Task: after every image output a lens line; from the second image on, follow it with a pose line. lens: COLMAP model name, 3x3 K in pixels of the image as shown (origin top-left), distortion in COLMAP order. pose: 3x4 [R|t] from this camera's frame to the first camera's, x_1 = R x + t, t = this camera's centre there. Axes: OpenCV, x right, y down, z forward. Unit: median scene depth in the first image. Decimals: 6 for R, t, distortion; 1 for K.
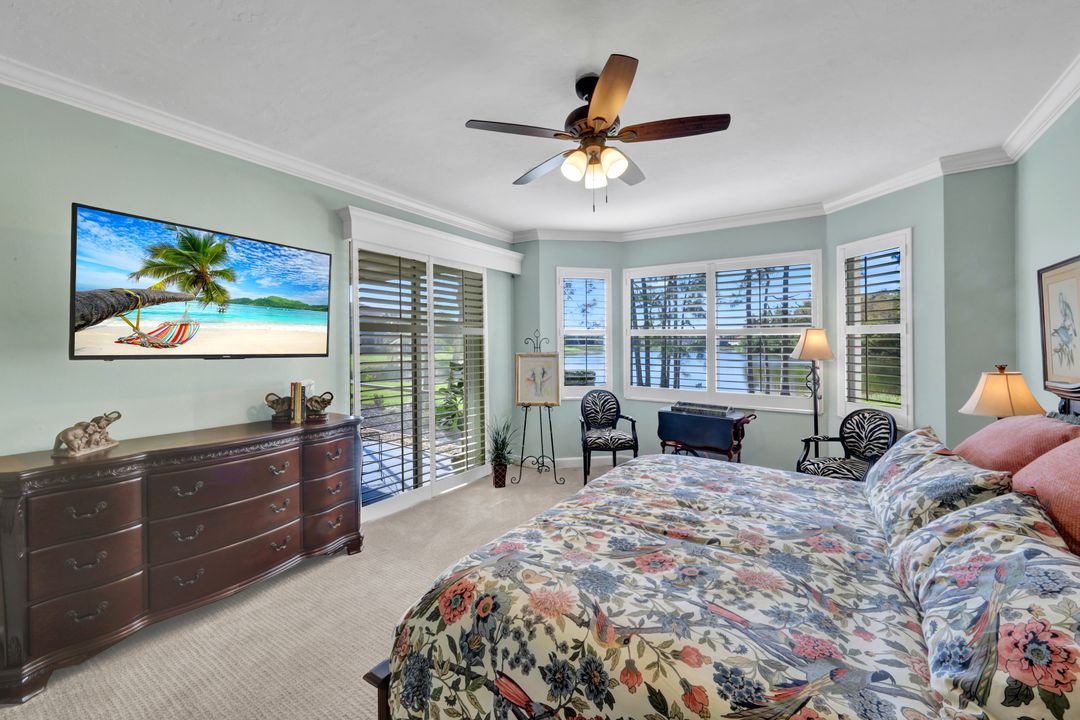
lens RADIAL K [[434.1, 0, 542.7], [0, 434.1, 348.4], [0, 0, 1]] dist [-0.004102, 0.000097]
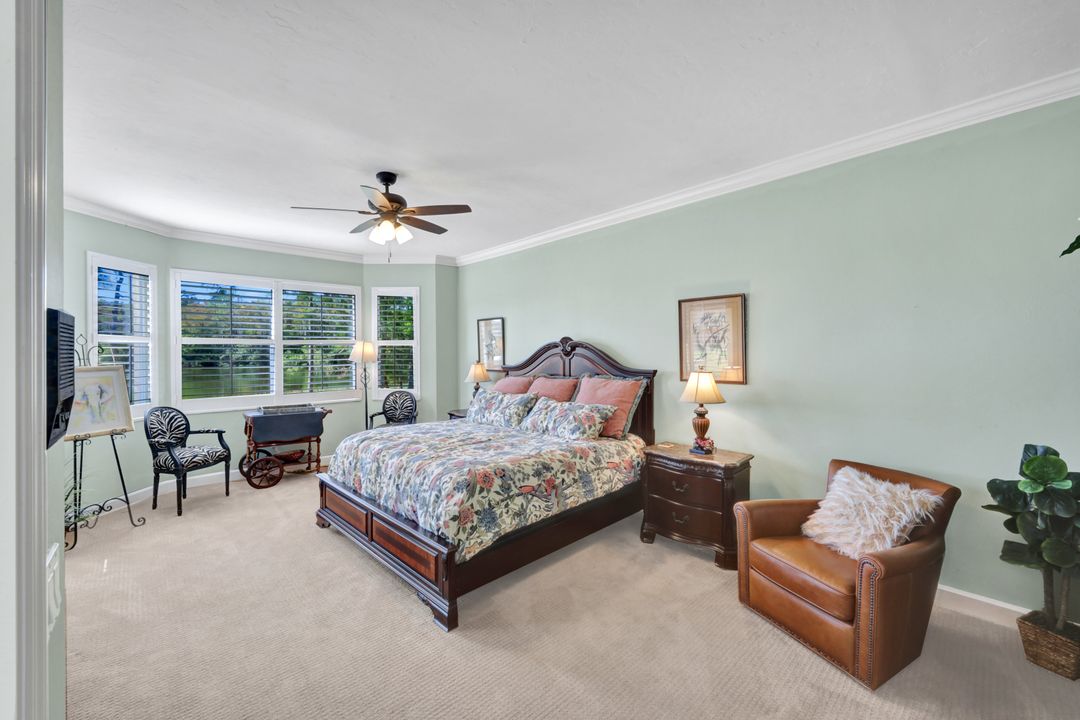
lens RADIAL K [[434.1, 0, 542.7], [0, 434.1, 348.4], [0, 0, 1]] dist [-0.004102, 0.000097]
pose [[0.214092, 0.000802, 0.976813, -0.720456], [0.015941, 0.999864, -0.004315, -0.005943], [-0.976684, 0.016496, 0.214050, 0.099774]]
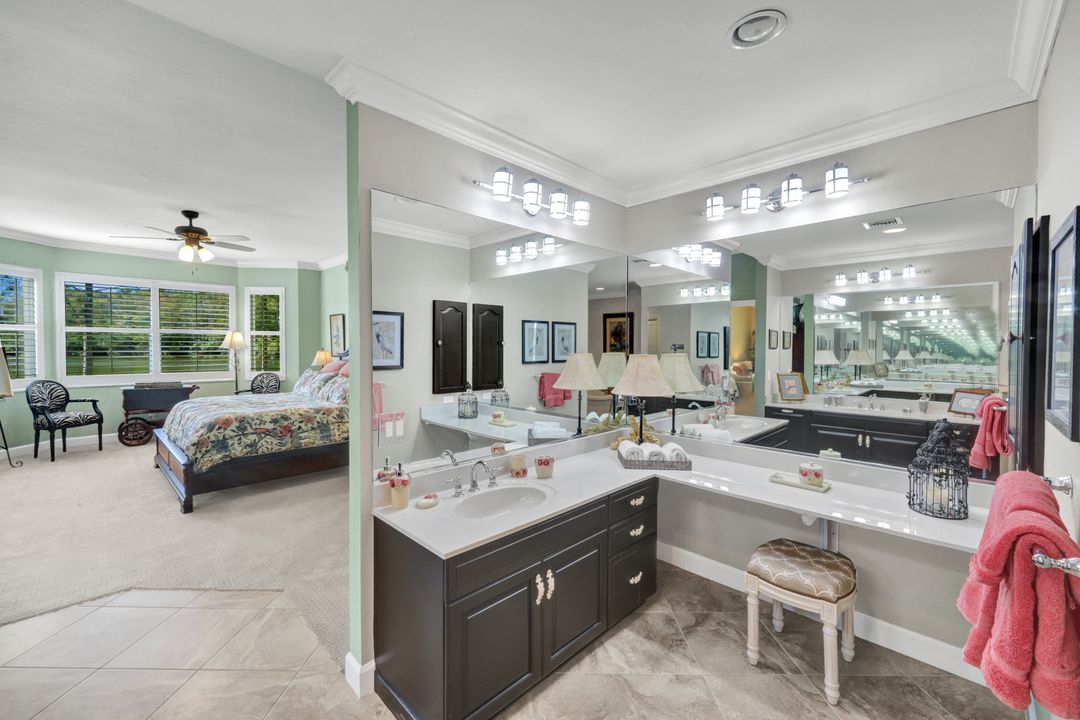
lens RADIAL K [[434.1, 0, 542.7], [0, 434.1, 348.4], [0, 0, 1]] dist [-0.004102, 0.000097]
pose [[0.178643, -0.012579, 0.983834, -0.961928], [0.005370, 0.999916, 0.011809, 0.009808], [-0.983899, 0.003174, 0.178695, -0.605925]]
